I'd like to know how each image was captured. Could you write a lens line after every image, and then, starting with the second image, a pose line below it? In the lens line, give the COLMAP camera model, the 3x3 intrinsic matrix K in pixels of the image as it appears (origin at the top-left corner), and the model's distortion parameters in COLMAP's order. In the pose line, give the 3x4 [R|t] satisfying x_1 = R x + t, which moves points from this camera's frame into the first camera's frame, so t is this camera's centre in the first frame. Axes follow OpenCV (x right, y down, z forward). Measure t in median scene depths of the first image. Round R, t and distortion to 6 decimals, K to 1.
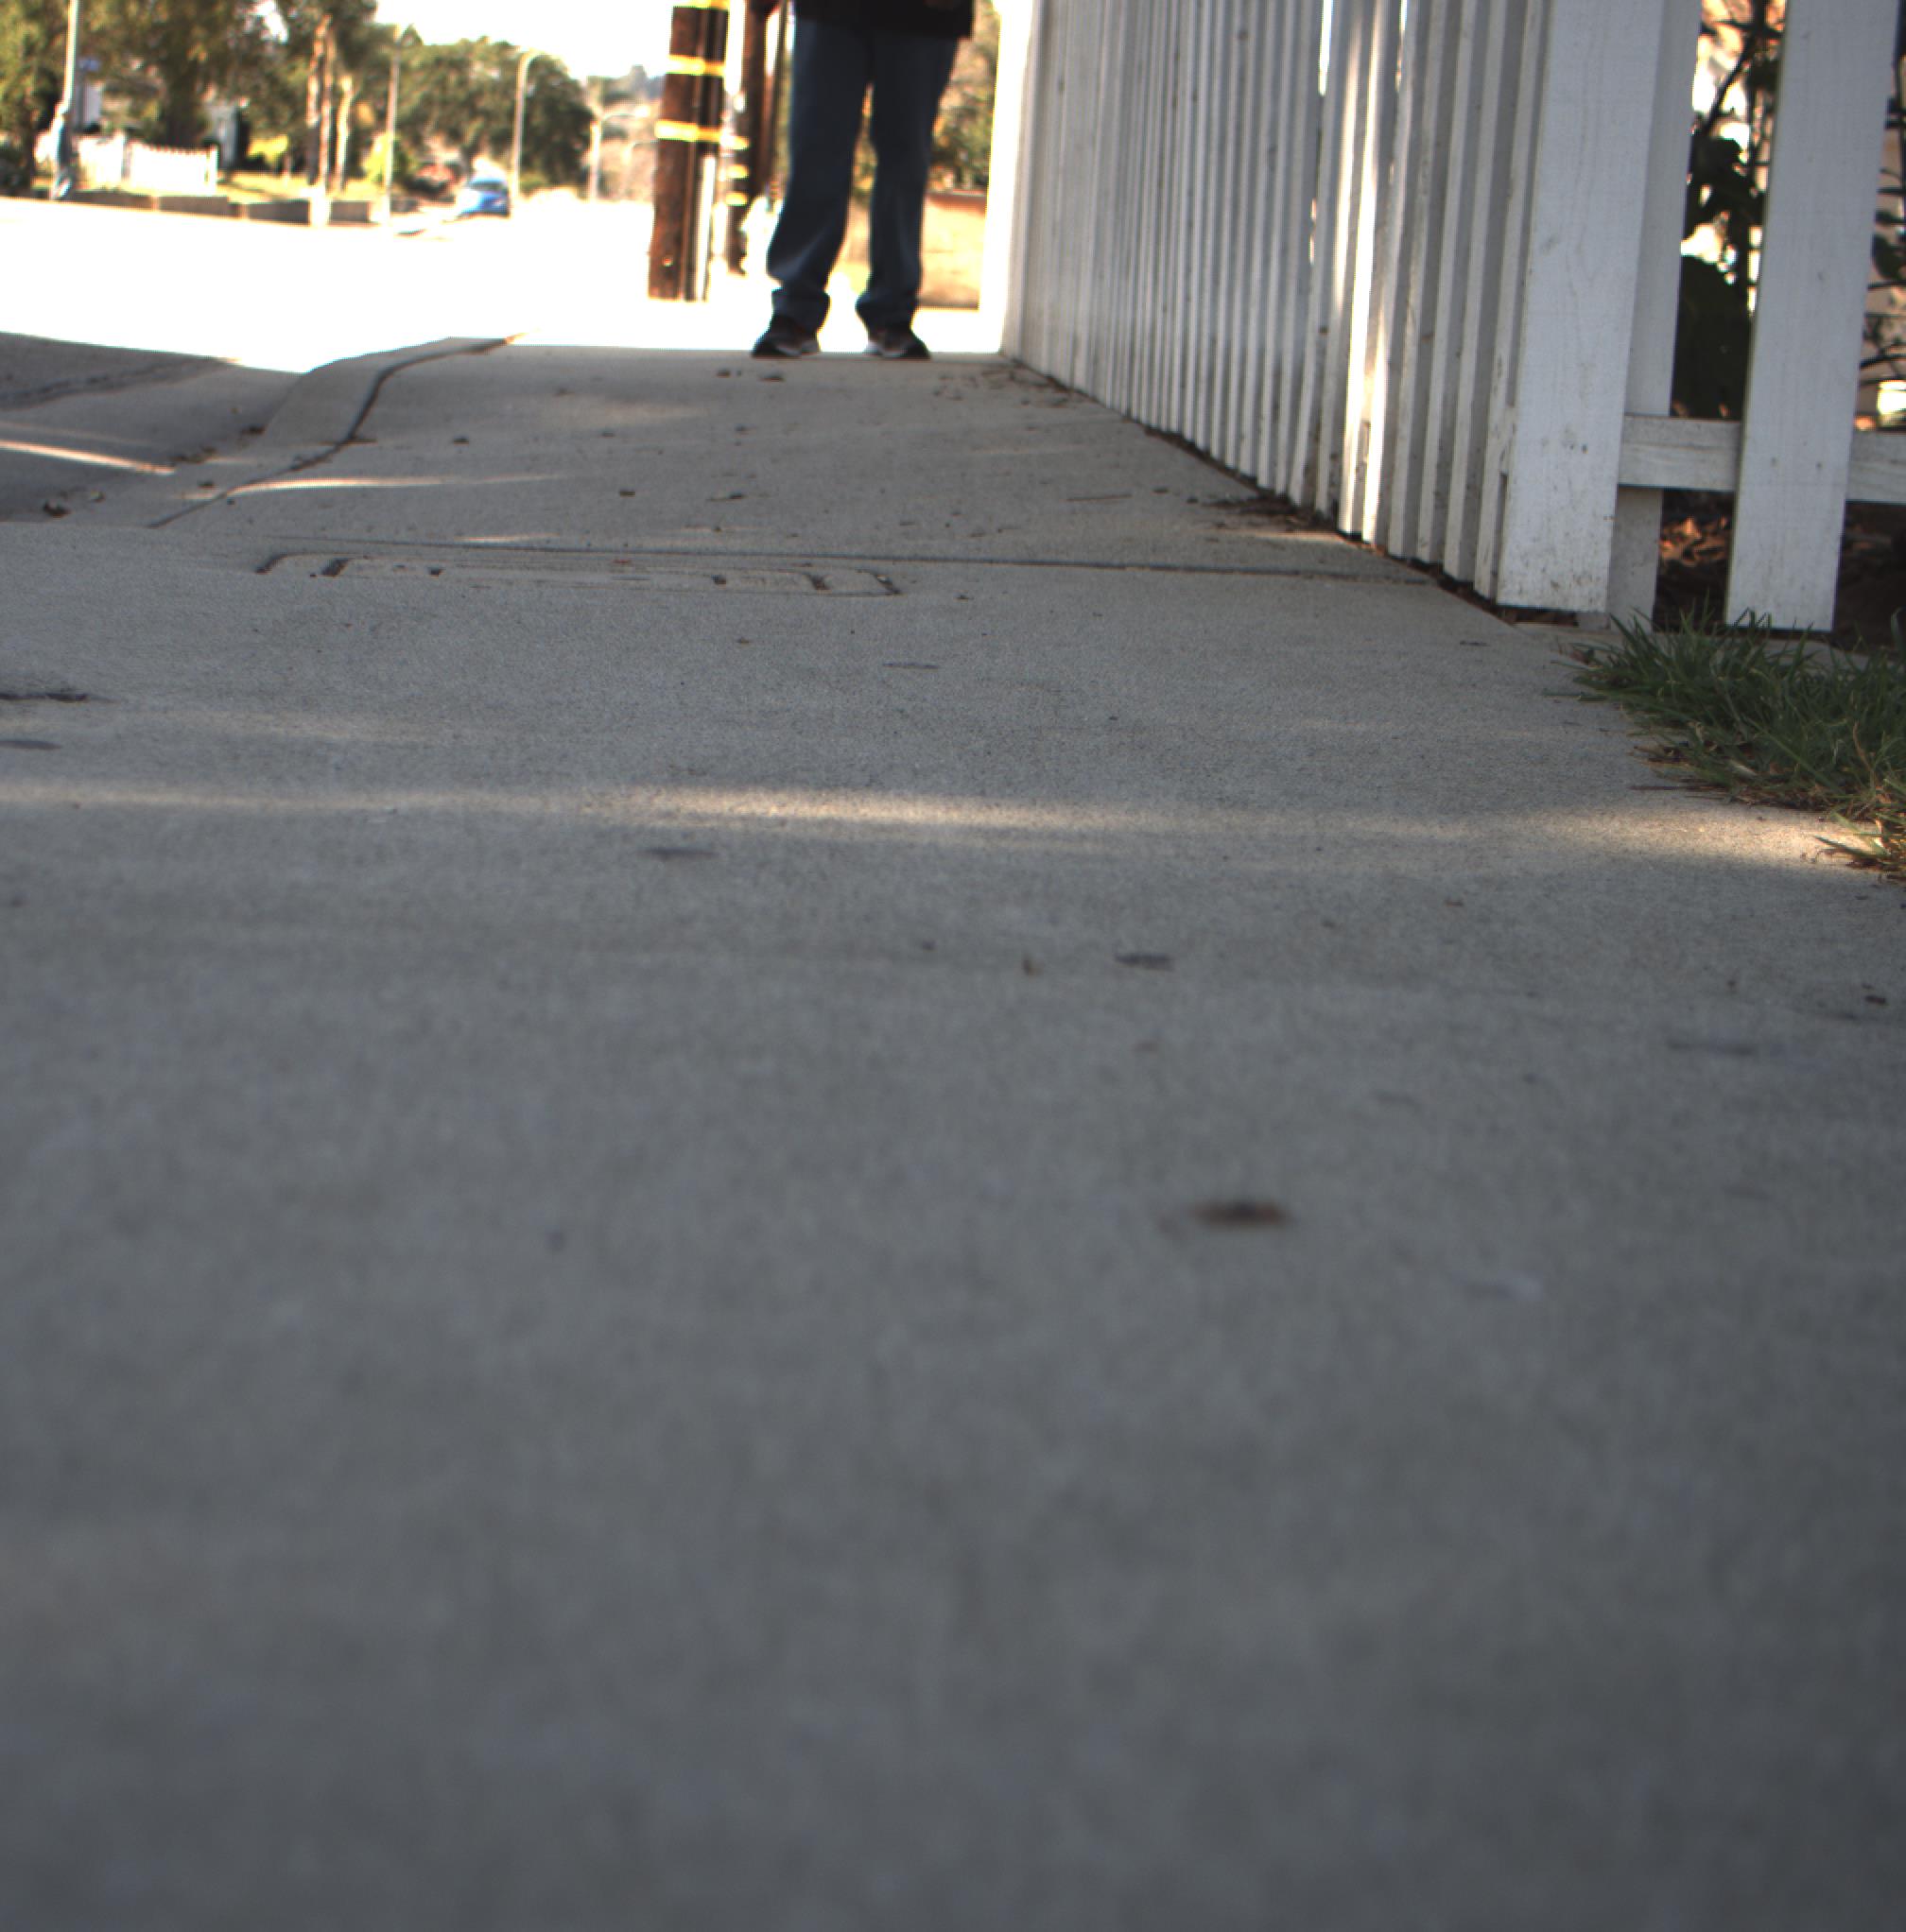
lens RADIAL K [[4307.7, 0, 758.7], [0, 4307.7, 965.2], [0, 0, 1]] dist [-0.195134, 0.832199]
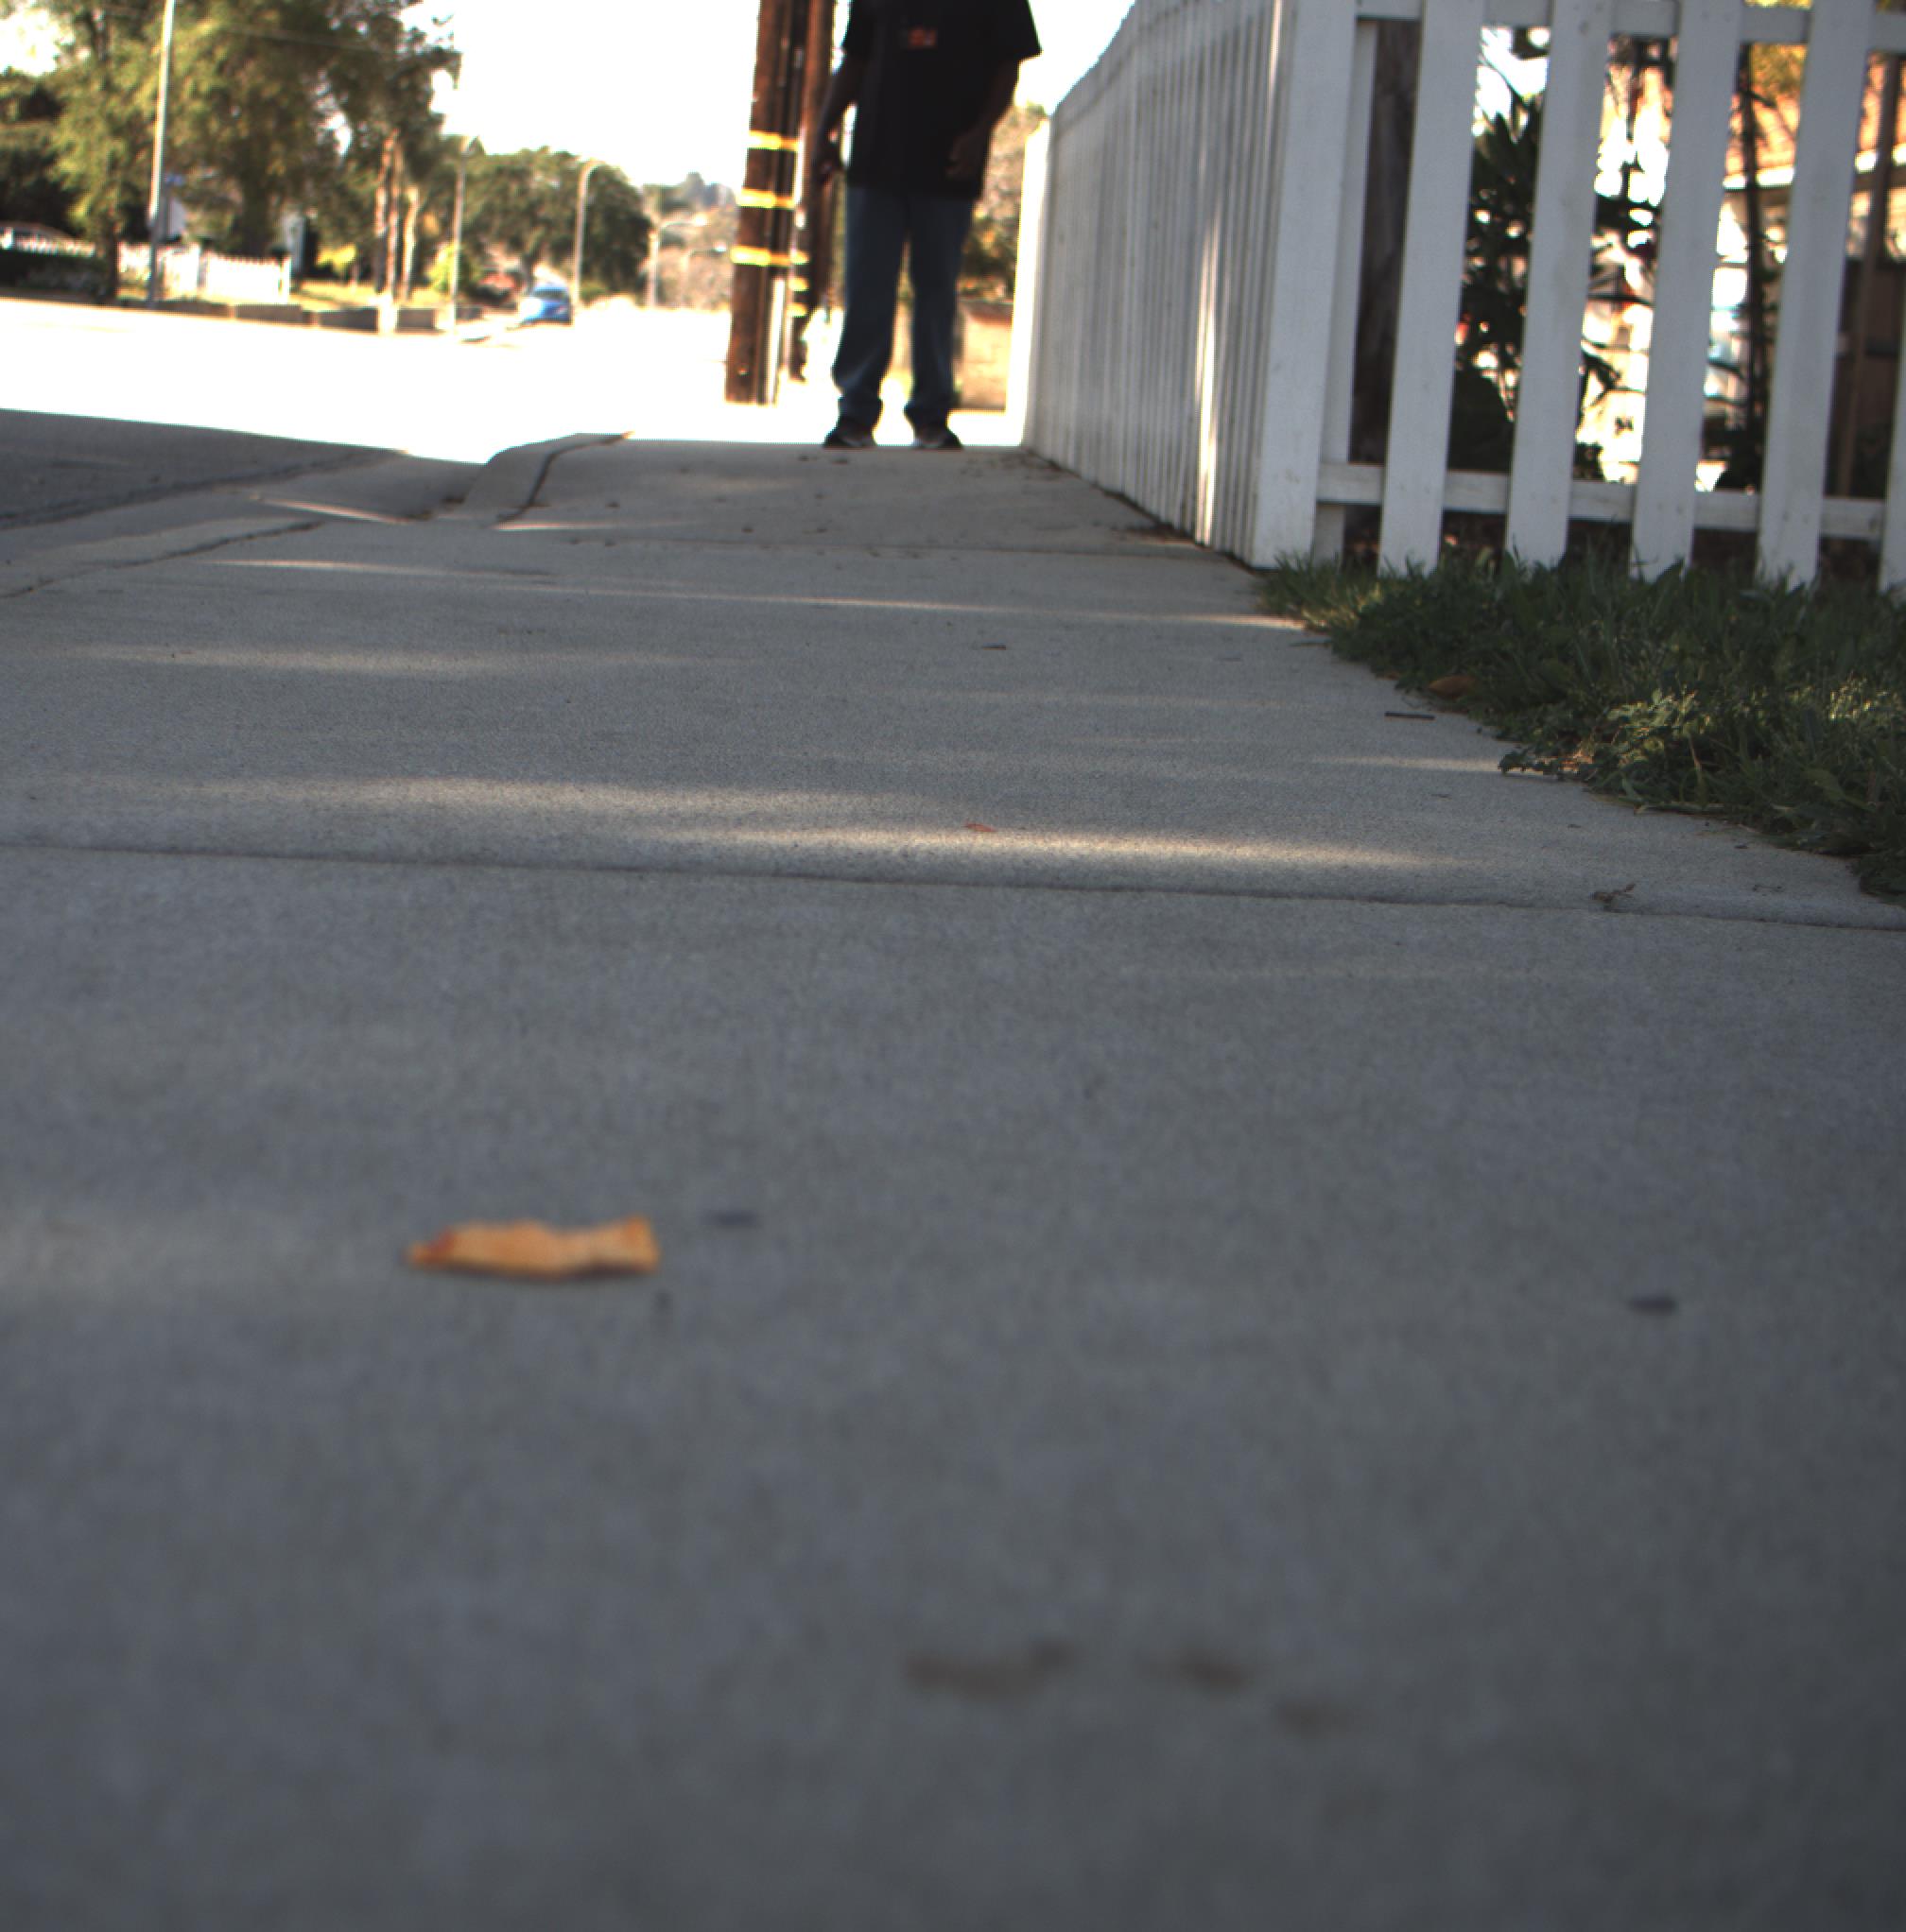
lens RADIAL K [[4307.7, 0, 758.7], [0, 4307.7, 965.2], [0, 0, 1]] dist [-0.195134, 0.832199]
pose [[0.999918, 0.001926, -0.012687, -0.000332], [-0.002235, 0.999701, -0.024354, 0.003491], [0.012637, 0.024381, 0.999623, -0.022002]]
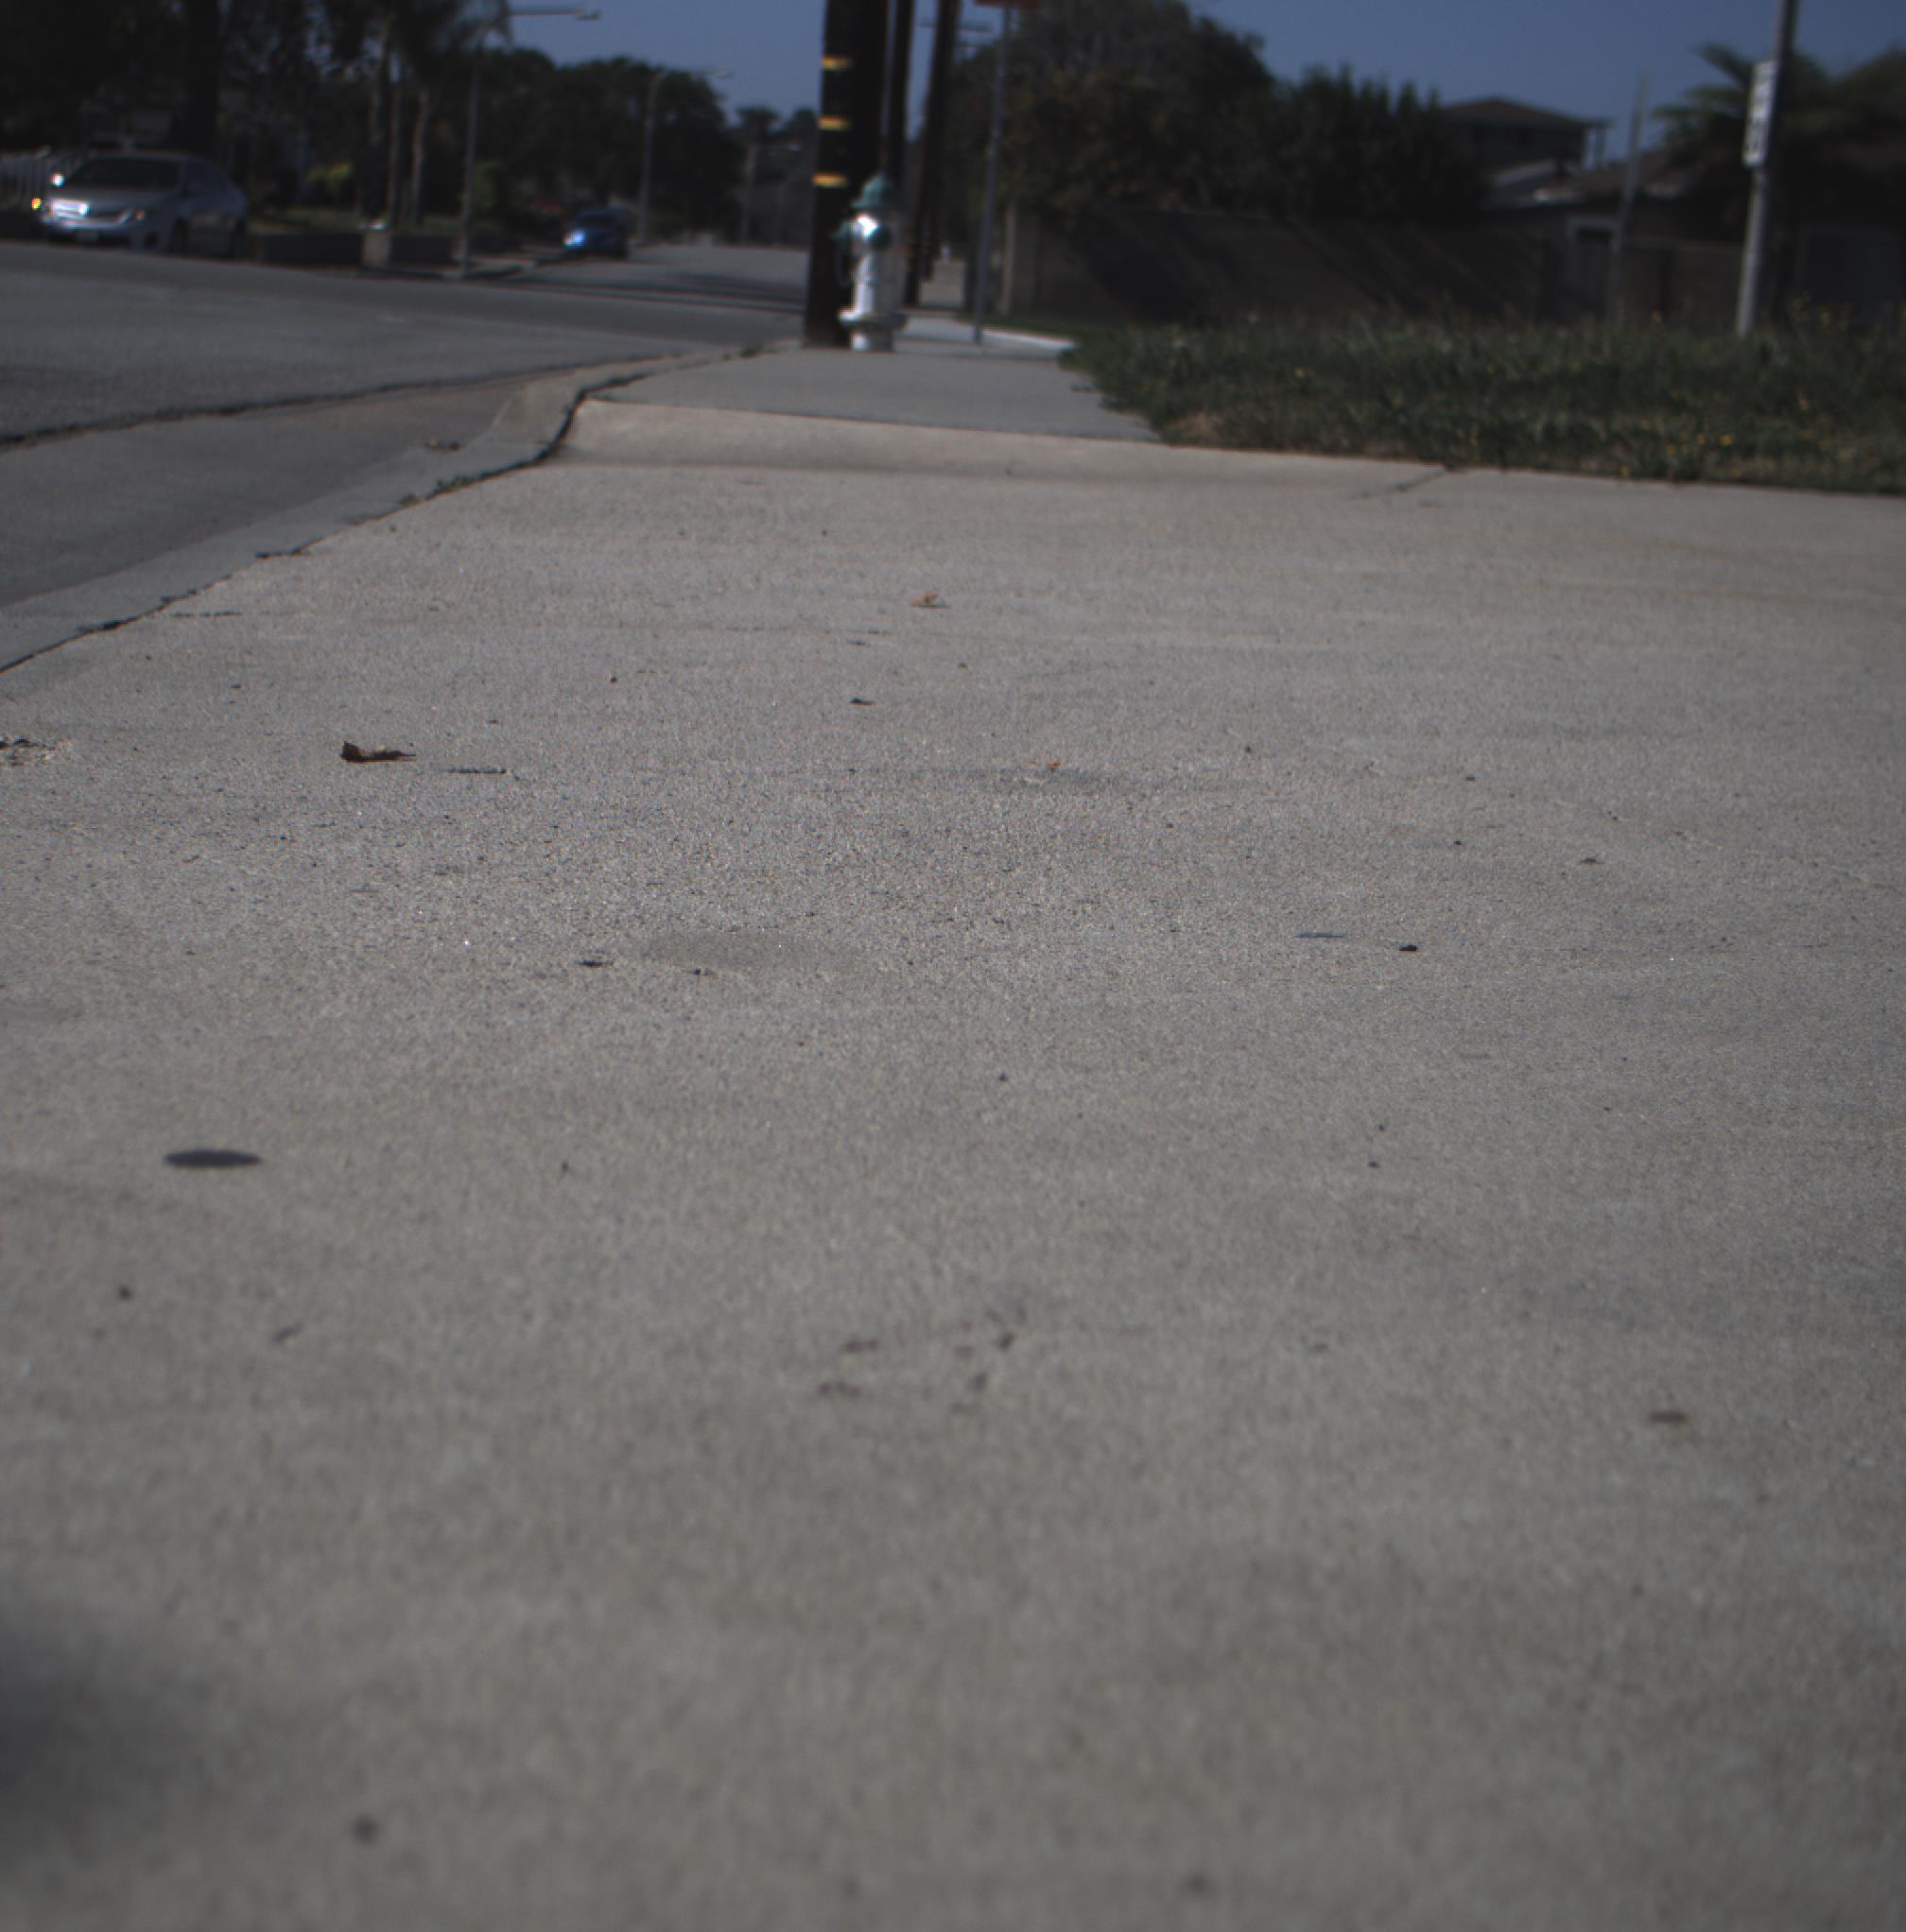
lens RADIAL K [[4307.7, 0, 758.7], [0, 4307.7, 965.2], [0, 0, 1]] dist [-0.195134, 0.832199]
pose [[0.999243, 0.004559, -0.038625, 0.002176], [-0.004989, 0.999926, -0.011052, -0.031648], [0.038572, 0.011236, 0.999193, 0.193200]]
